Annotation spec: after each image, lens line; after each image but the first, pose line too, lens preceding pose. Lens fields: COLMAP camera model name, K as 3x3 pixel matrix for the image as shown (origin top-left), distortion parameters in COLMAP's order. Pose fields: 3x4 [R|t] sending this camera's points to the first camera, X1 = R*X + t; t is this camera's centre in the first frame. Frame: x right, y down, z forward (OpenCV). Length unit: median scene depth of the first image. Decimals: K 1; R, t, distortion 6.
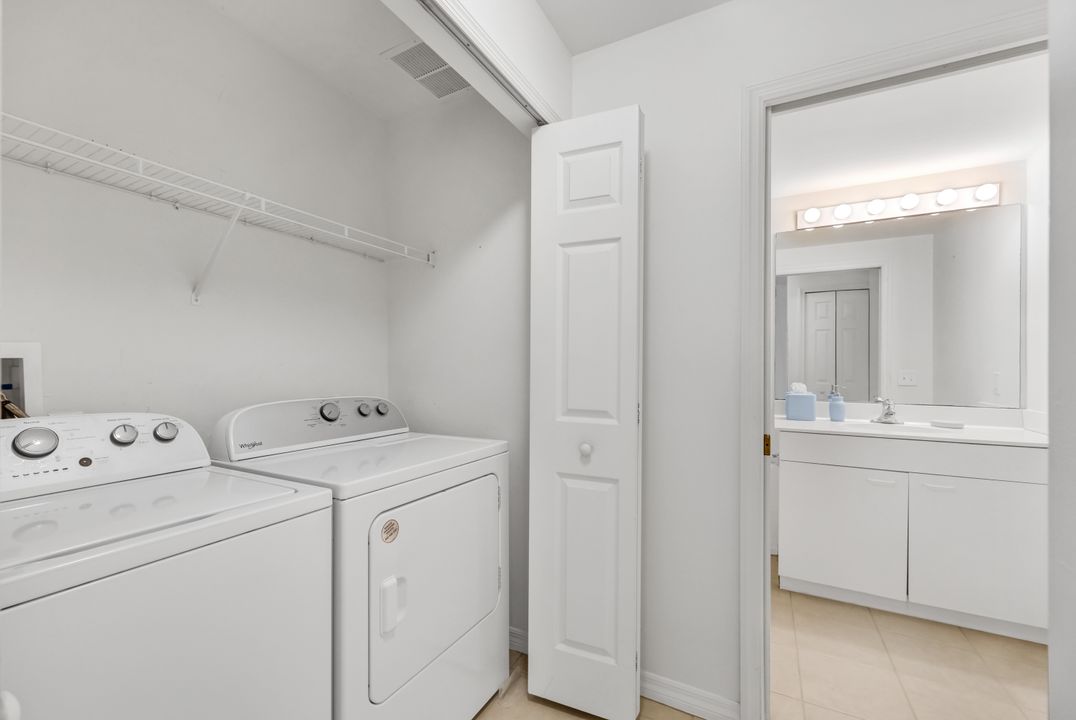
lens RADIAL K [[440.7, 0, 538.0], [0, 440.7, 360.0], [0, 0, 1]] dist [0.044249, 0.000018]
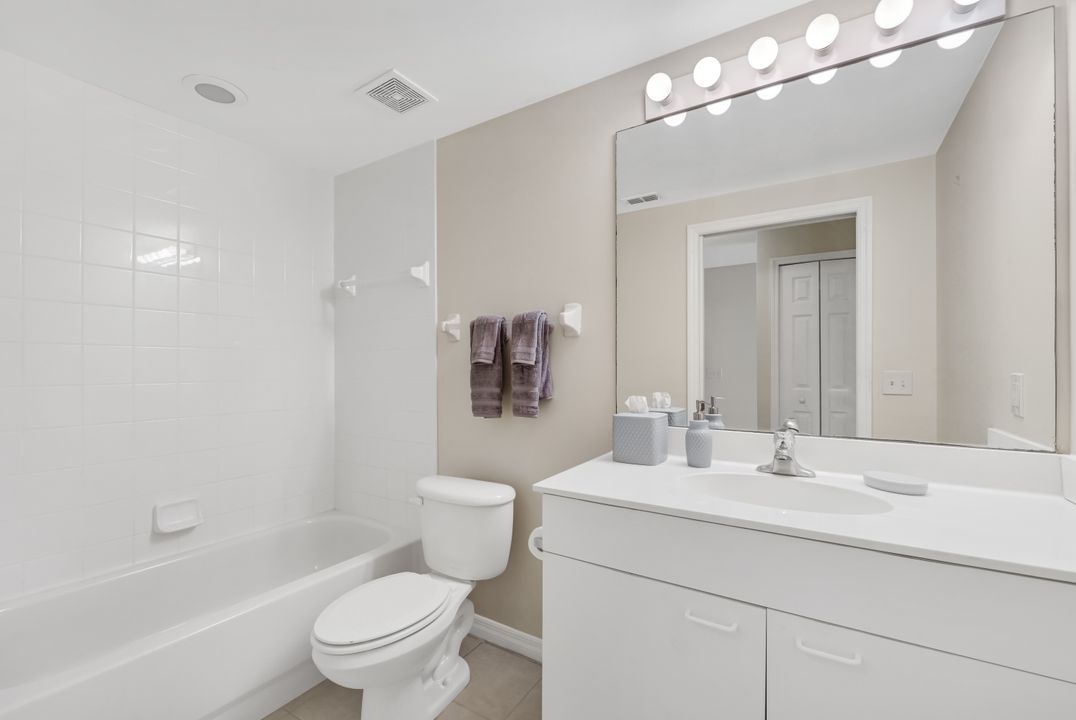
lens RADIAL K [[431.3, 0, 534.6], [0, 431.3, 362.9], [0, 0, 1]] dist [-0.000042, -0.000016]
pose [[0.992774, -0.003593, -0.119945, 0.375468], [0.003789, 0.999992, 0.001409, 0.009147], [0.119939, -0.001853, 0.992780, 0.332424]]
